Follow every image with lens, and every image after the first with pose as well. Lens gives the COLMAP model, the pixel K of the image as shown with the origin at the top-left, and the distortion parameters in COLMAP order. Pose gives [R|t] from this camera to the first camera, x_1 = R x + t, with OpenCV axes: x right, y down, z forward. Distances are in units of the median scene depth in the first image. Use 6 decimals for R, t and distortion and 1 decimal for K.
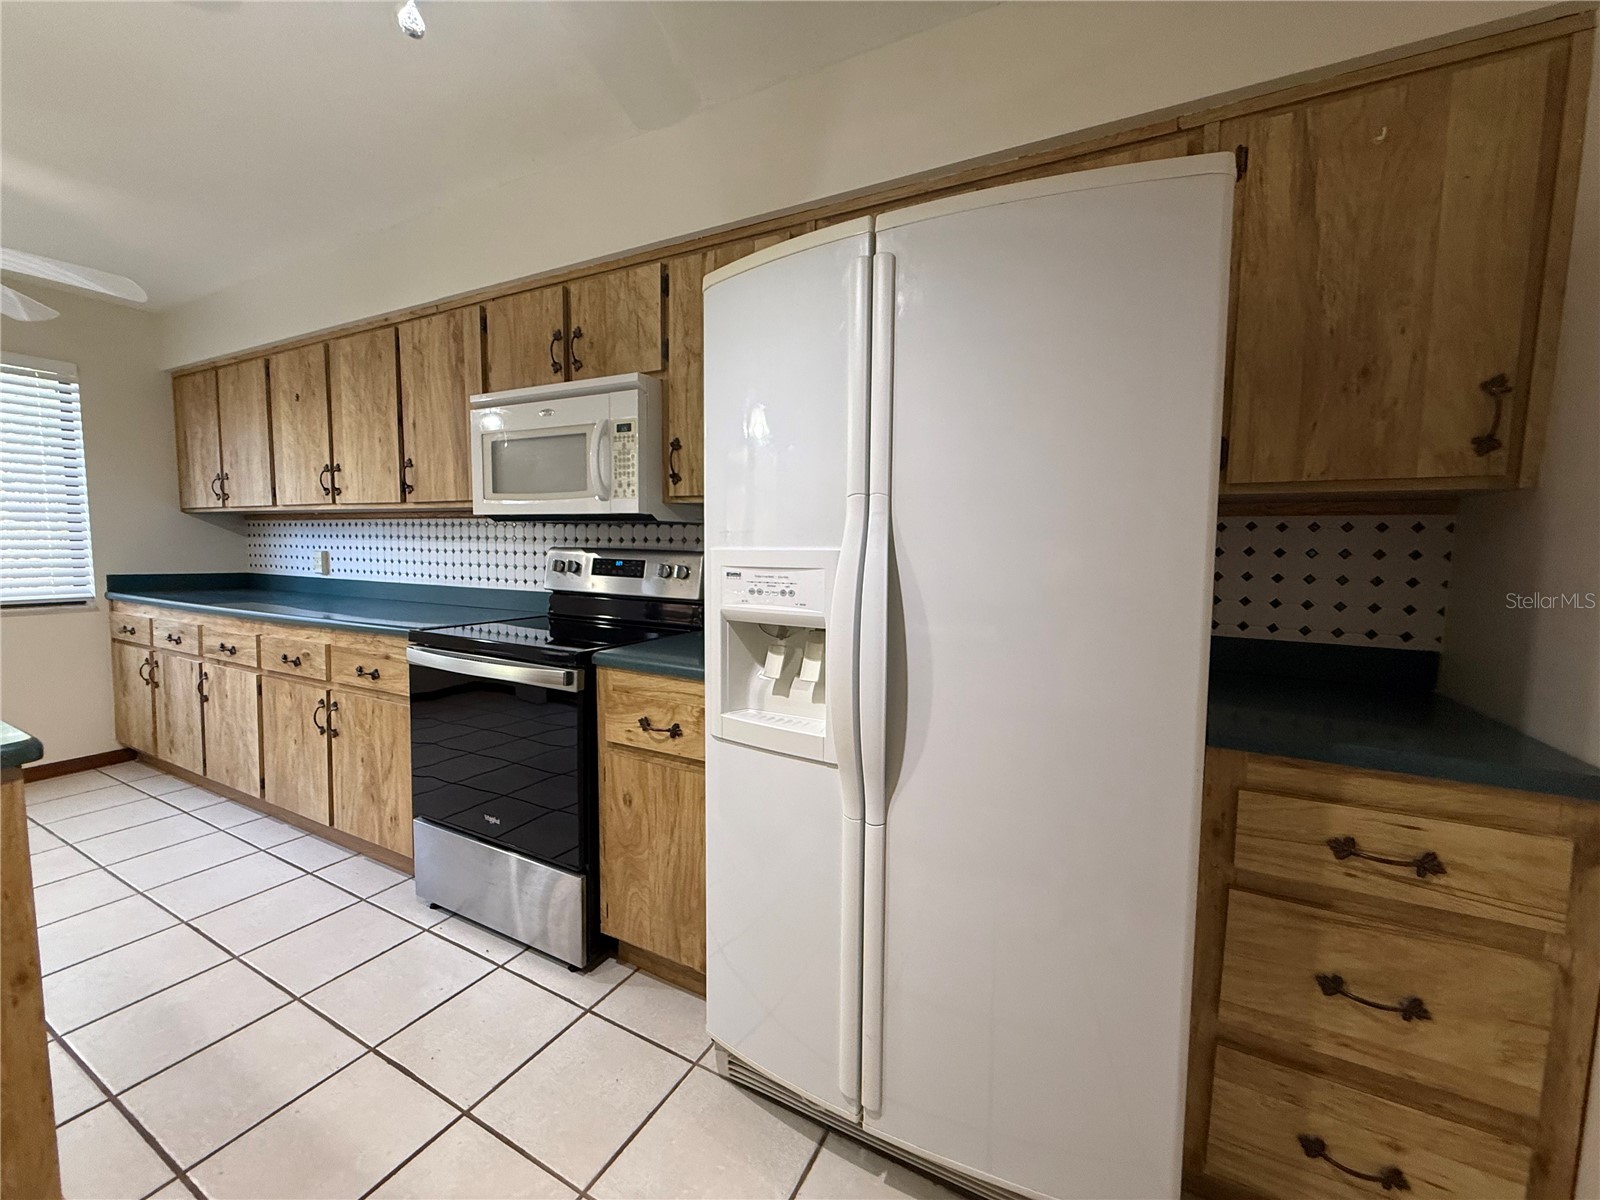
lens RADIAL K [[638.9, 0, 798.1], [0, 638.9, 600.3], [0, 0, 1]] dist [-0.004661, -0.000365]
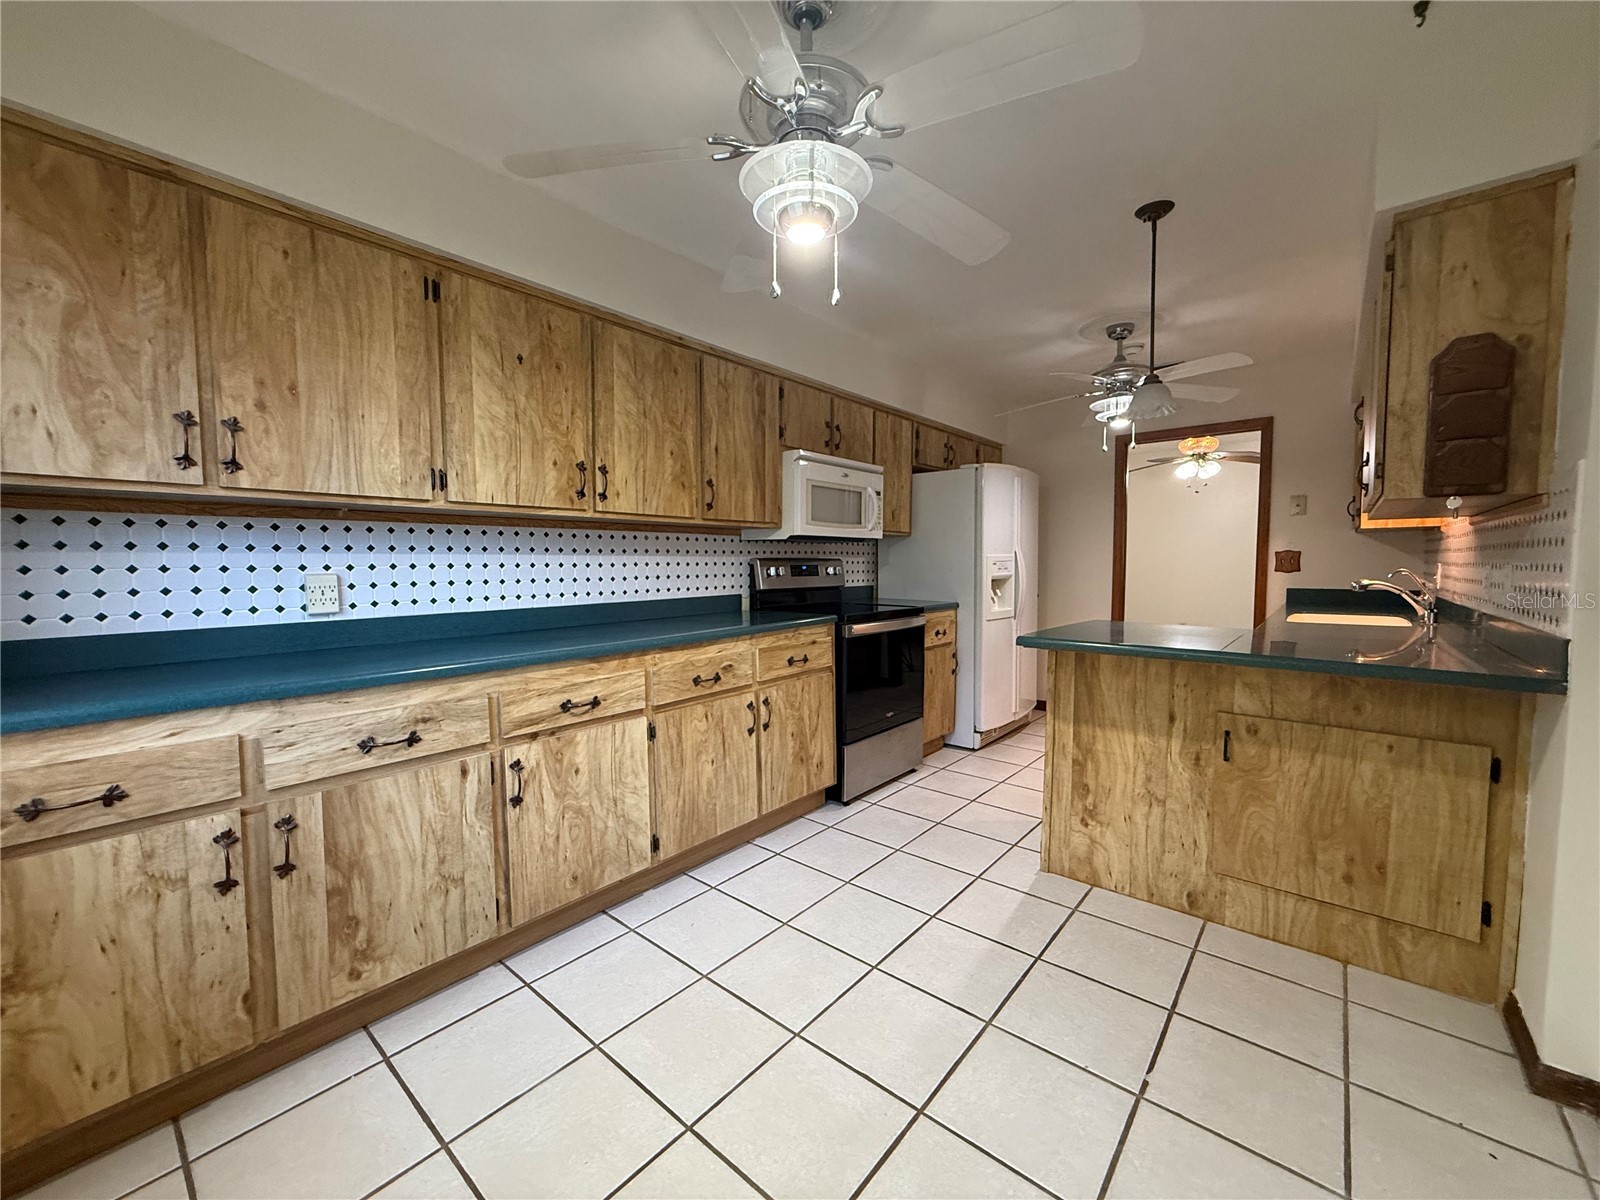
lens RADIAL K [[638.9, 0, 797.1], [0, 638.9, 597.8], [0, 0, 1]] dist [-0.004661, -0.000365]
pose [[0.218129, -0.077829, 0.972812, -1.781444], [0.085123, 0.994533, 0.060480, -0.079374], [-0.972200, 0.069616, 0.223562, 0.674729]]
